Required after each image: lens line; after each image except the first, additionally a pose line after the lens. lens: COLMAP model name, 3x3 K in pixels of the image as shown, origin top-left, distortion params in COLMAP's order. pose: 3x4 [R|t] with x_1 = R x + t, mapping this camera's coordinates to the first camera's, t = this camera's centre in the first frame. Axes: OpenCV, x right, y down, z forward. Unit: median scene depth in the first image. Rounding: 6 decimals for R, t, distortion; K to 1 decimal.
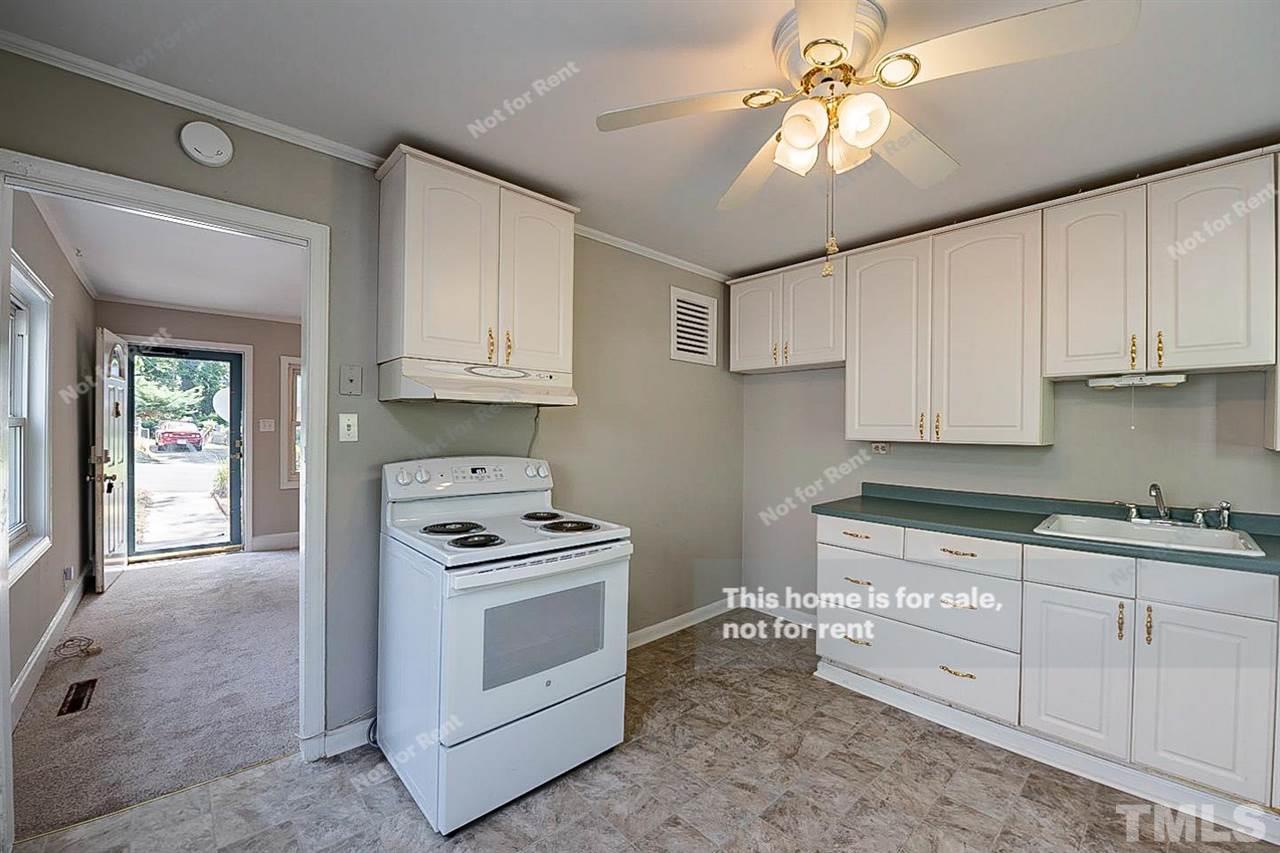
lens RADIAL K [[511.7, 0, 639.8], [0, 511.7, 432.4], [0, 0, 1]] dist [-0.000932, -0.000097]
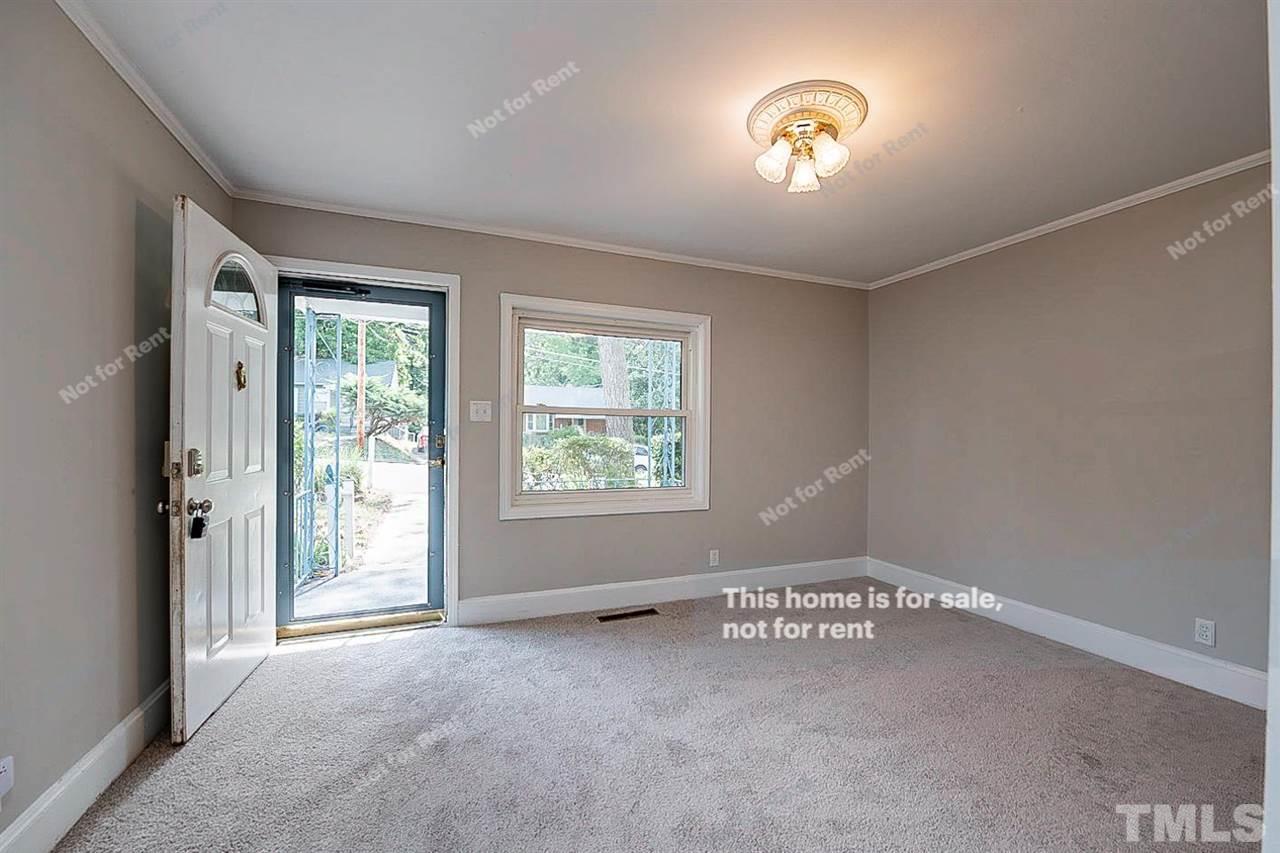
lens RADIAL K [[511.7, 0, 639.8], [0, 511.7, 432.4], [0, 0, 1]] dist [-0.000932, -0.000097]
pose [[0.934477, -0.003669, -0.356005, -0.390845], [-0.000002, 0.999947, -0.010309, 0.018850], [0.356024, 0.009634, 0.934427, 0.578463]]
